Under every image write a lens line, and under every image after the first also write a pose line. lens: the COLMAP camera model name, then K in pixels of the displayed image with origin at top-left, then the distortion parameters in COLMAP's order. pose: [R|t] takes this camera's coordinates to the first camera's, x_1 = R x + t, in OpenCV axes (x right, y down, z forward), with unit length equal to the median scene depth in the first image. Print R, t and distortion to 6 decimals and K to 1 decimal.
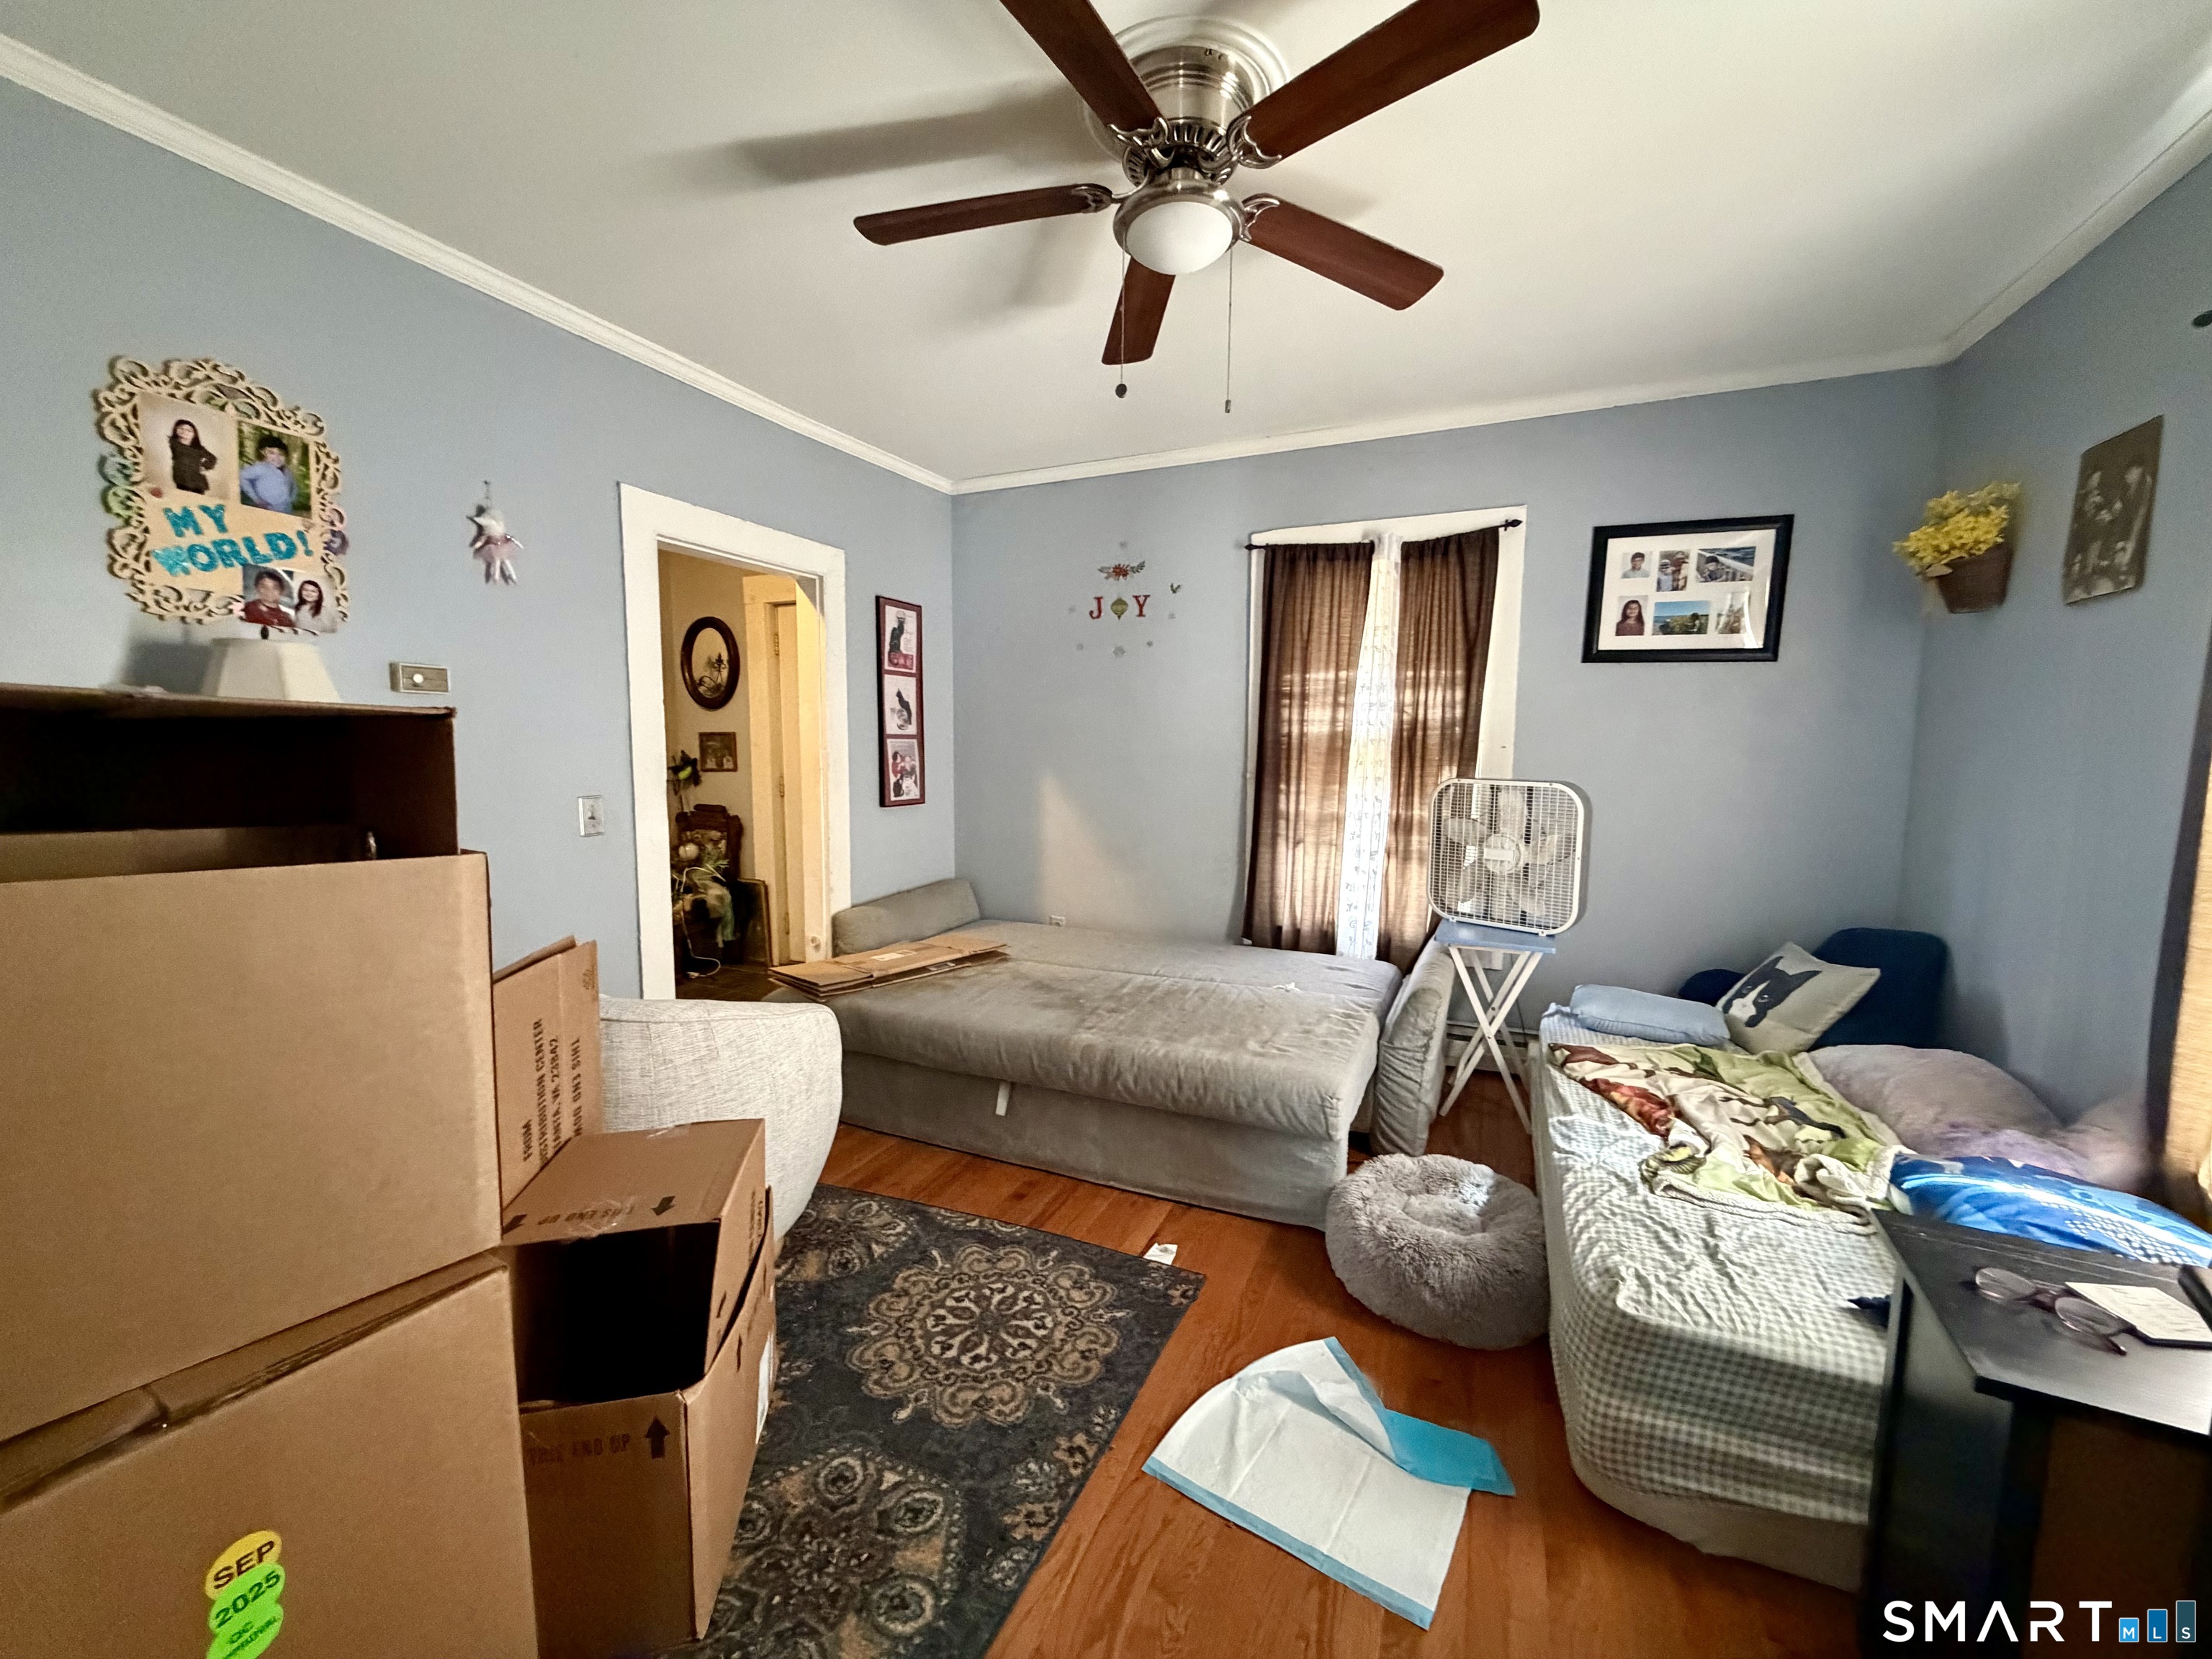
lens RADIAL K [[878.6, 0, 1098.1], [0, 878.6, 828.3], [0, 0, 1]] dist [-0.002261, 0.000876]
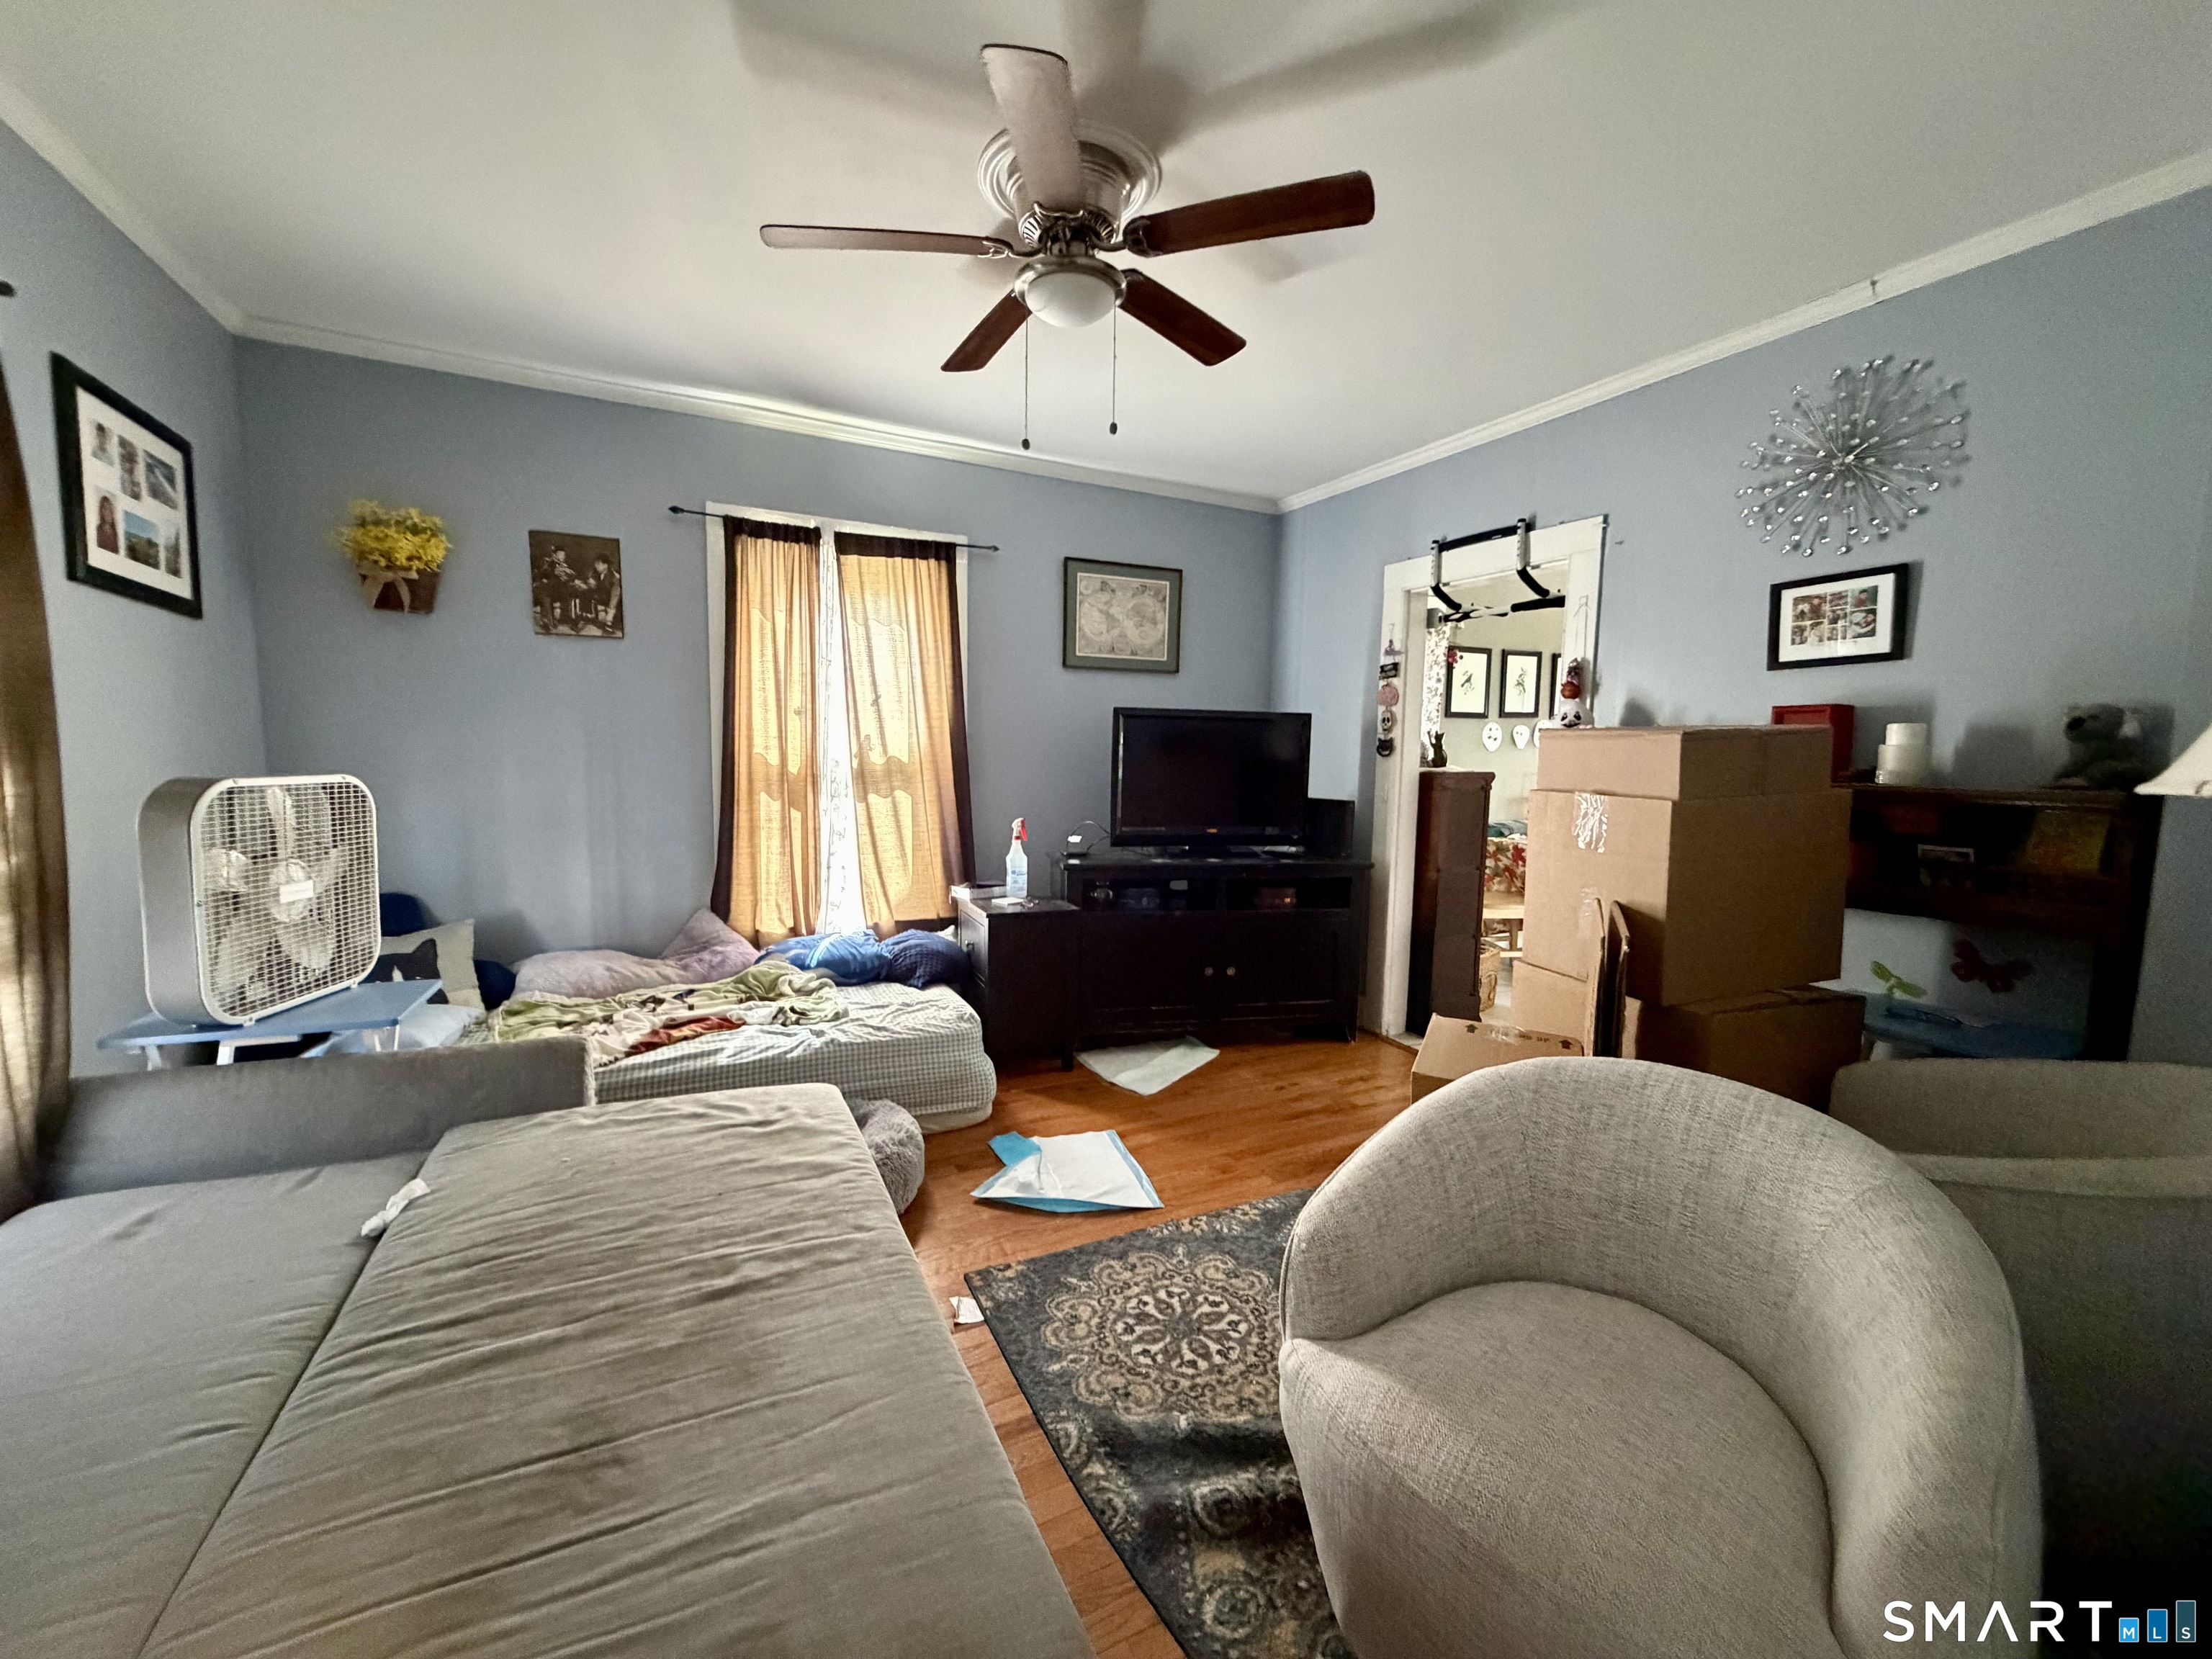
lens RADIAL K [[878.6, 0, 1107.1], [0, 878.6, 823.7], [0, 0, 1]] dist [-0.002261, 0.000876]
pose [[-0.777832, -0.074010, 0.624099, -0.643605], [0.047428, 0.983298, 0.175716, -0.170000], [-0.626680, 0.166277, -0.761331, 1.744274]]
